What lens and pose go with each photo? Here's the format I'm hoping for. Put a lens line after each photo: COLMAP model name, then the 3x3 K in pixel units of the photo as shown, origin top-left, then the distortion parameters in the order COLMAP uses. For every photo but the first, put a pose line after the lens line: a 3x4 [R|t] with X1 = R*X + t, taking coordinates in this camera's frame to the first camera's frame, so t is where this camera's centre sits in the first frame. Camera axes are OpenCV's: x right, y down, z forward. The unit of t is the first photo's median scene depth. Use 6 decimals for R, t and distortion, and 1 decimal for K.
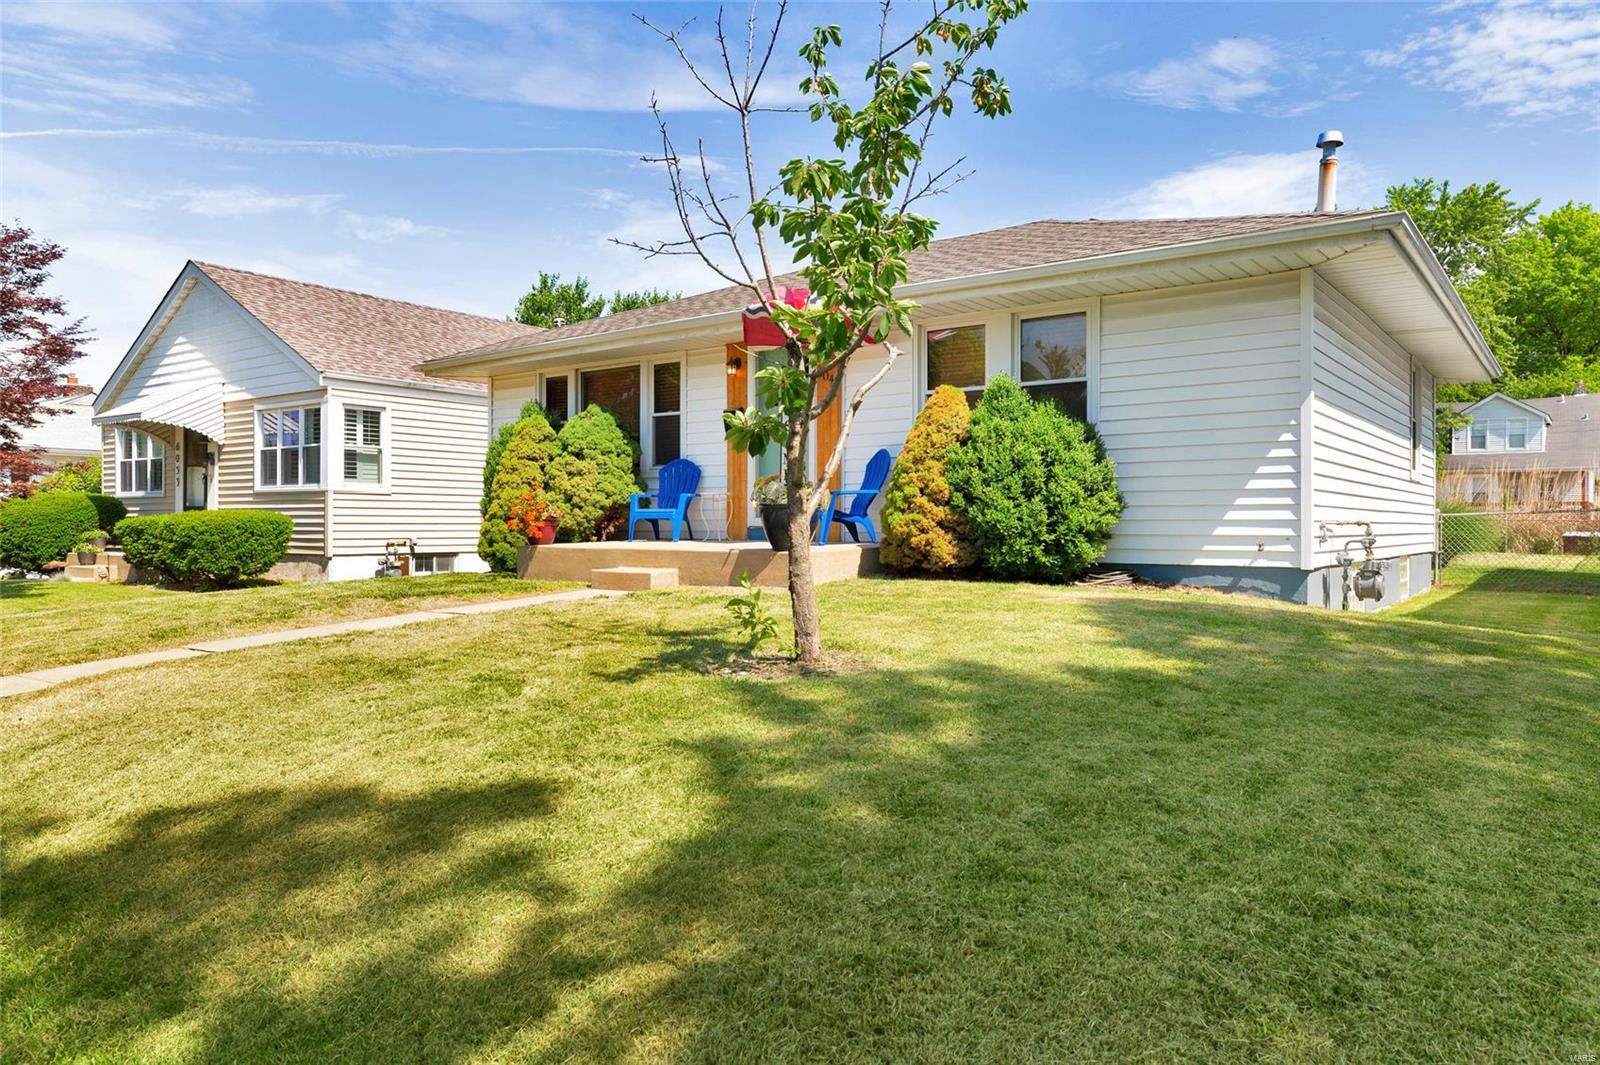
lens RADIAL K [[1079.3, 0, 800.0], [0, 1079.3, 532.5], [0, 0, 1]] dist [0.004419, 0.001381]
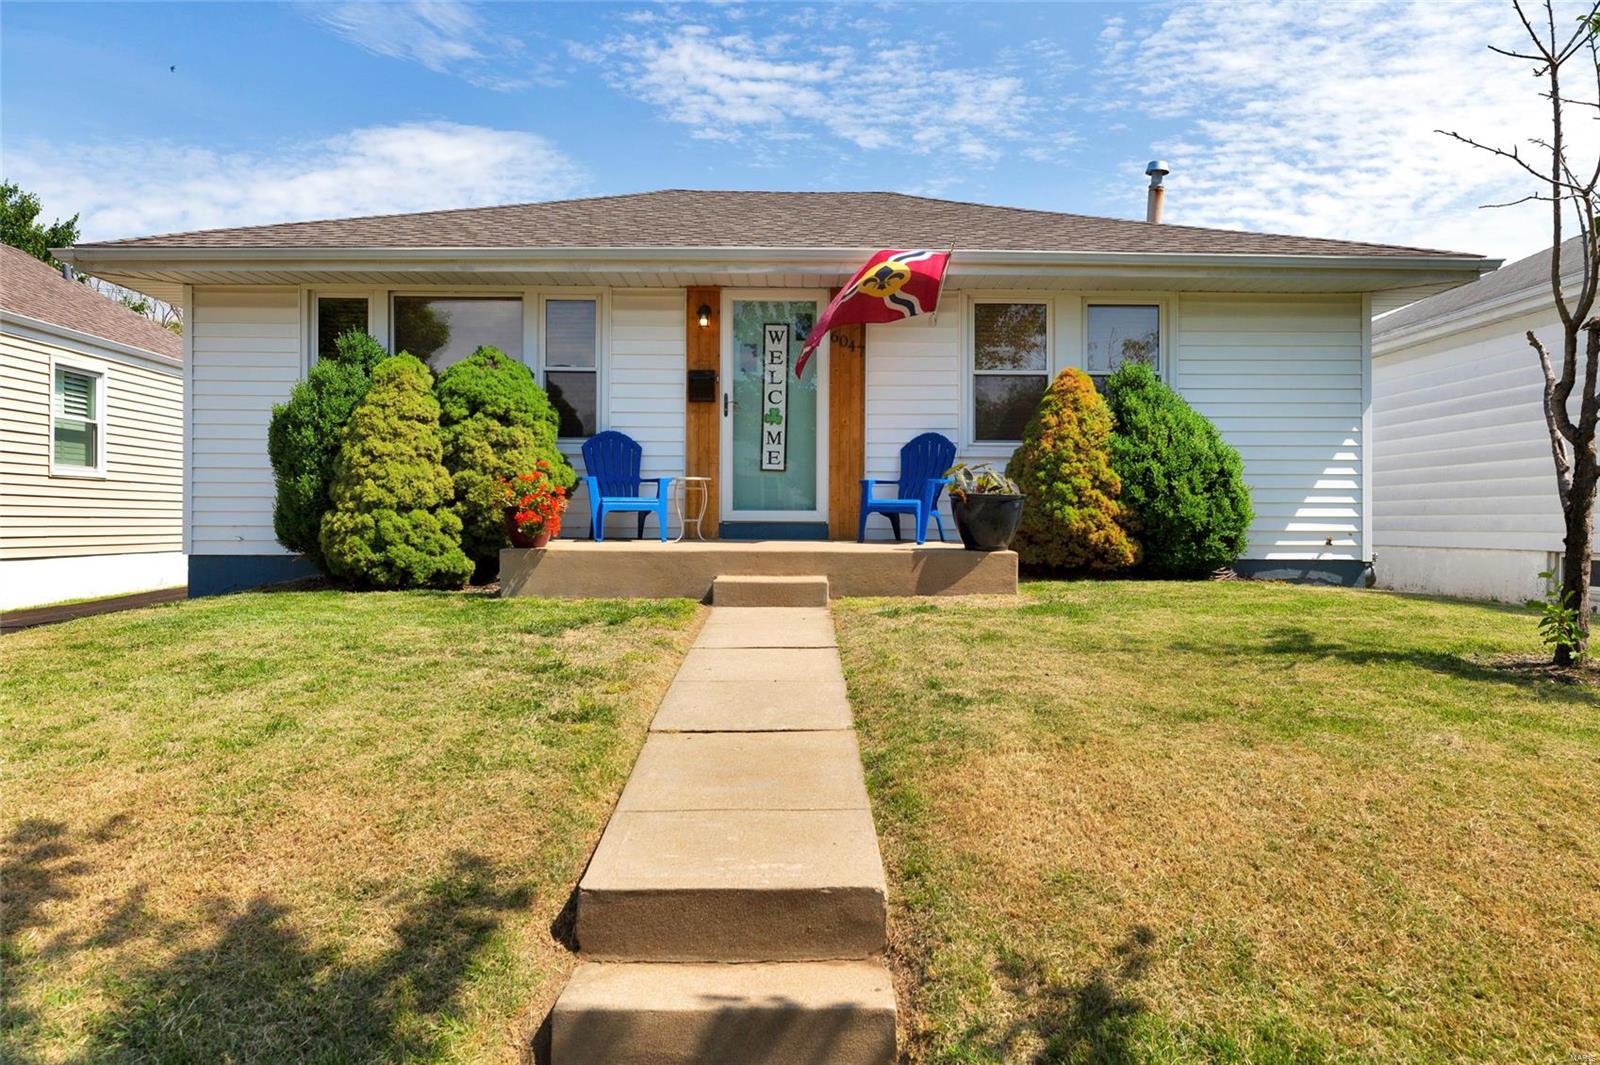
lens RADIAL K [[1220.1, 0, 800.0], [0, 1220.1, 532.5], [0, 0, 1]] dist [-0.007396, 0.006576]
pose [[0.785662, -0.001628, 0.618654, -0.720014], [0.001027, 0.999999, 0.001327, 0.001765], [-0.618655, -0.000407, 0.785663, 0.345141]]
